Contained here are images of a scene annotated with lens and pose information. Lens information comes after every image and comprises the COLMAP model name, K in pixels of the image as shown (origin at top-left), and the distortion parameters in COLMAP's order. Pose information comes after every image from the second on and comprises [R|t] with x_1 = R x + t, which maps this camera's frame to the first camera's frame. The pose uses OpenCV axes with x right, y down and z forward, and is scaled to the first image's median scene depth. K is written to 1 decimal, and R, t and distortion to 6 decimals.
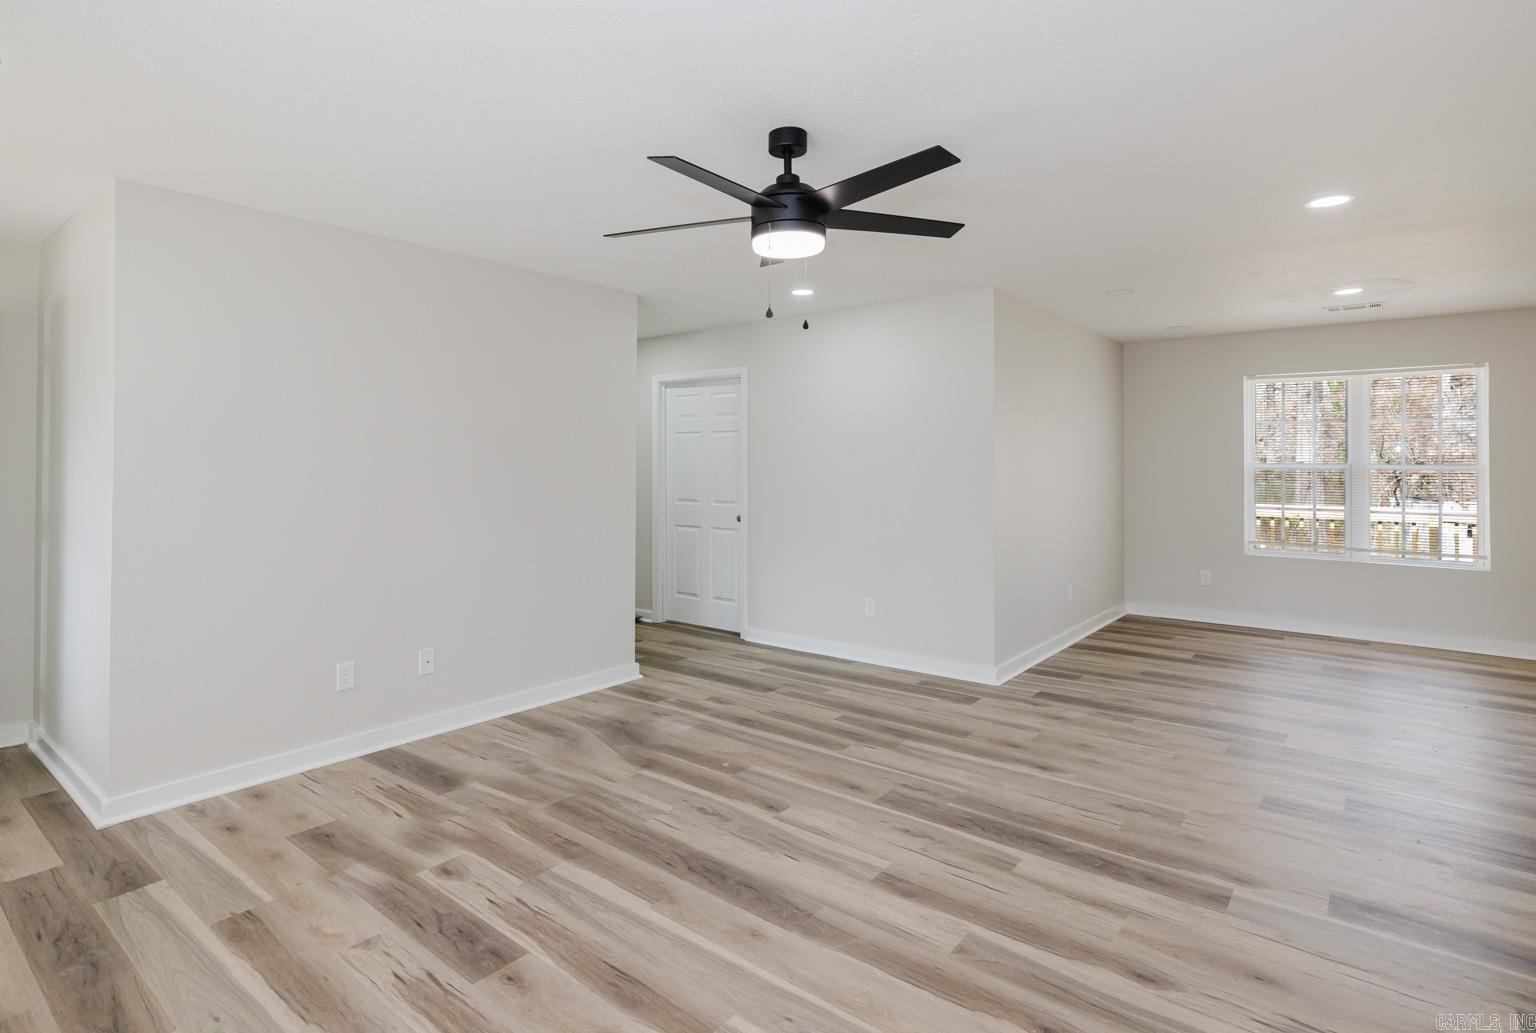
lens RADIAL K [[780.2, 0, 760.5], [0, 780.2, 468.1], [0, 0, 1]] dist [0.000165, 0.000072]
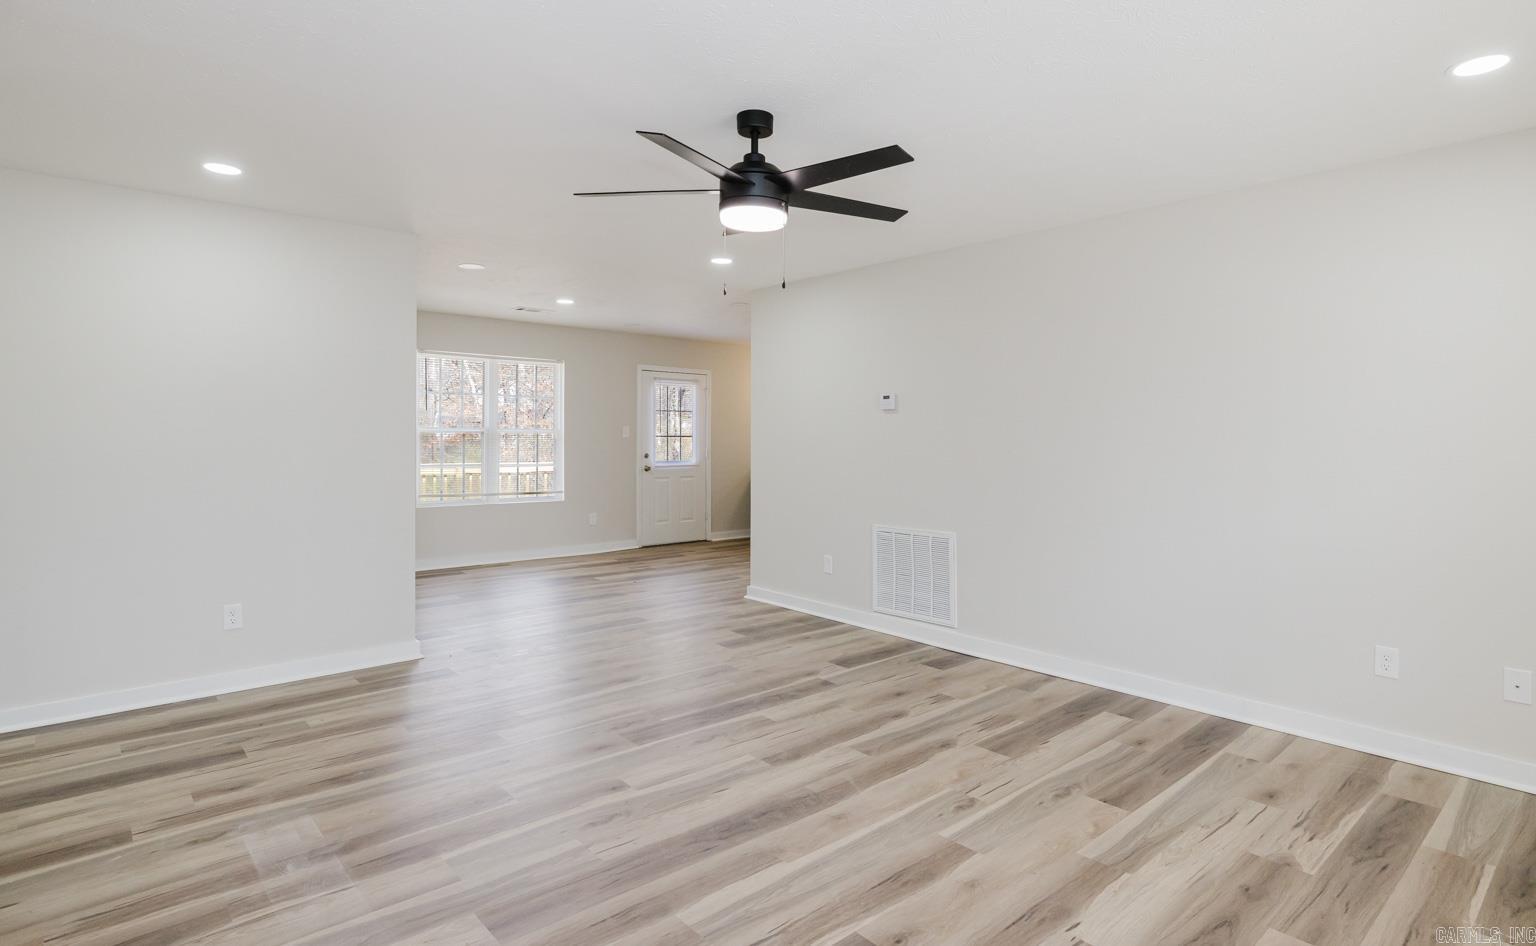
lens RADIAL K [[773.8, 0, 768.0], [0, 773.8, 473.0], [0, 0, 1]] dist [0.000323, 0.000641]
pose [[0.177823, -0.046457, 0.982965, -0.953449], [-0.003865, 0.998844, 0.047907, 0.012745], [-0.984055, -0.012318, 0.177438, 0.739541]]
